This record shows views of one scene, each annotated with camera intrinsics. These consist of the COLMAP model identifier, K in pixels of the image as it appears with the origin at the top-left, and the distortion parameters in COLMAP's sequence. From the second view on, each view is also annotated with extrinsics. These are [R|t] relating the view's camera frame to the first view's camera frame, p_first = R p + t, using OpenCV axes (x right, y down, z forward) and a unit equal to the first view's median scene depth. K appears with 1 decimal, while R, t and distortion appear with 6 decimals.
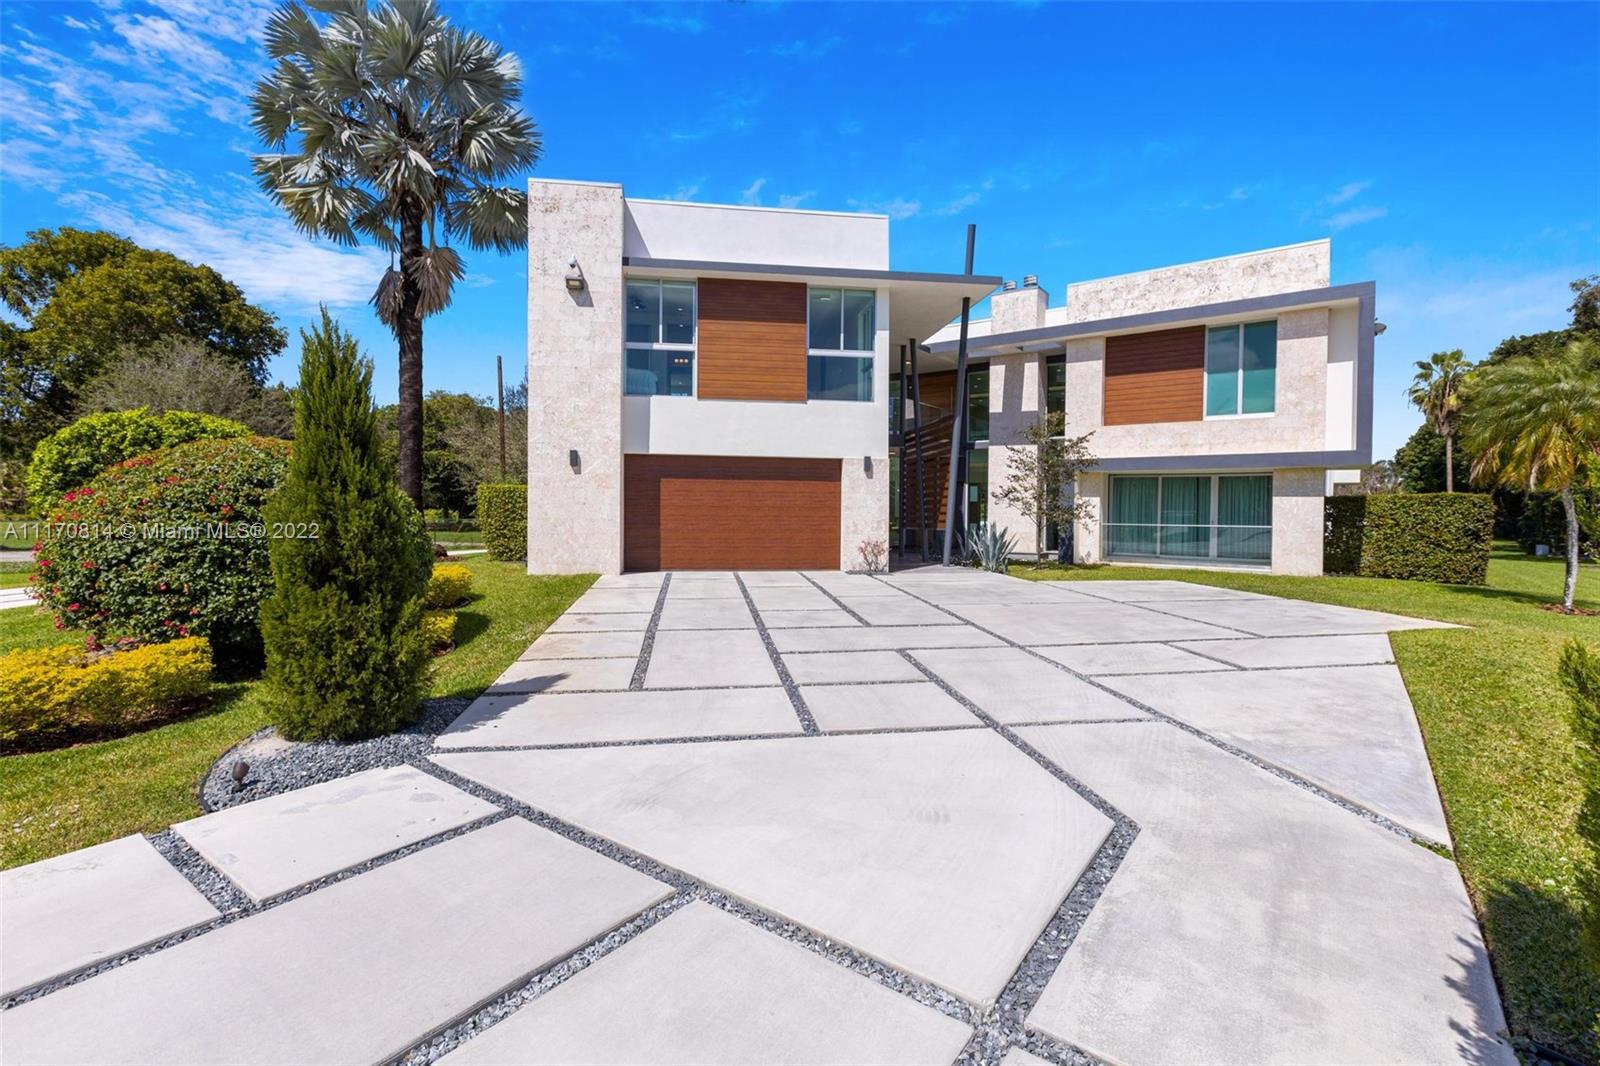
lens RADIAL K [[721.0, 0, 792.5], [0, 721.0, 513.7], [0, 0, 1]] dist [0.002813, 0.000097]
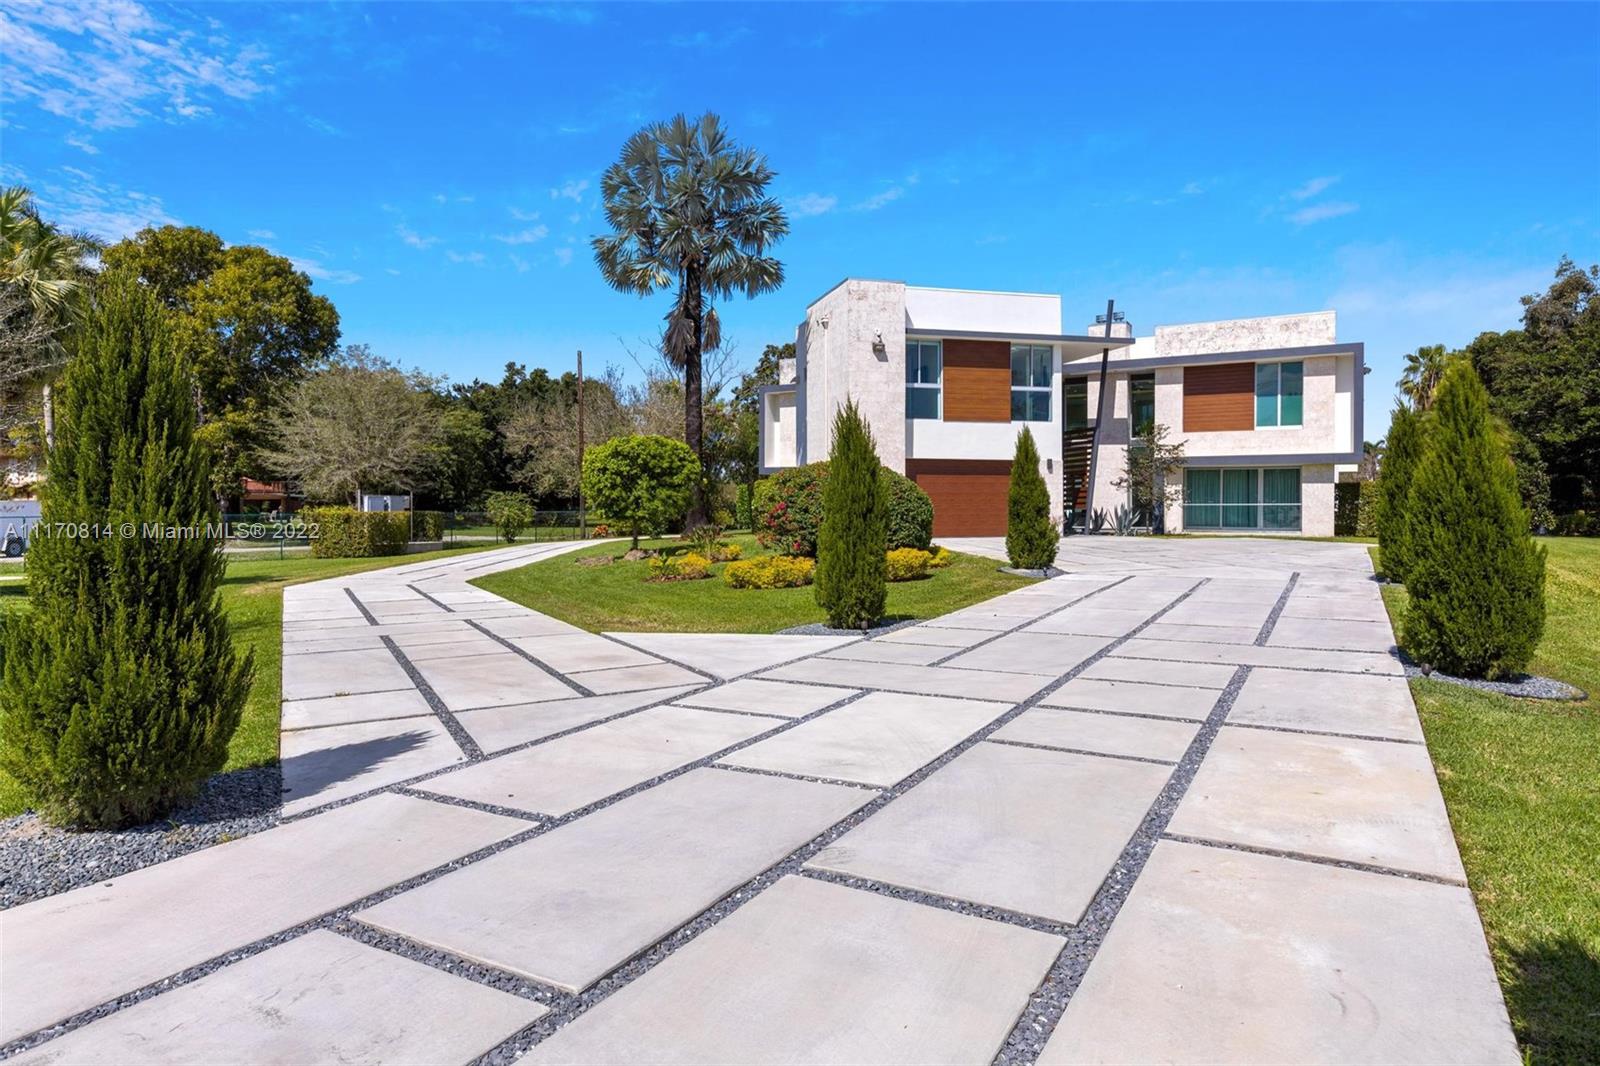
lens RADIAL K [[986.8, 0, 800.2], [0, 986.8, 508.2], [0, 0, 1]] dist [0.028610, -0.000937]
pose [[0.988397, -0.014499, 0.151196, -0.631045], [0.014901, 0.999888, -0.001525, 0.014554], [-0.151157, 0.003761, 0.988503, -0.819192]]
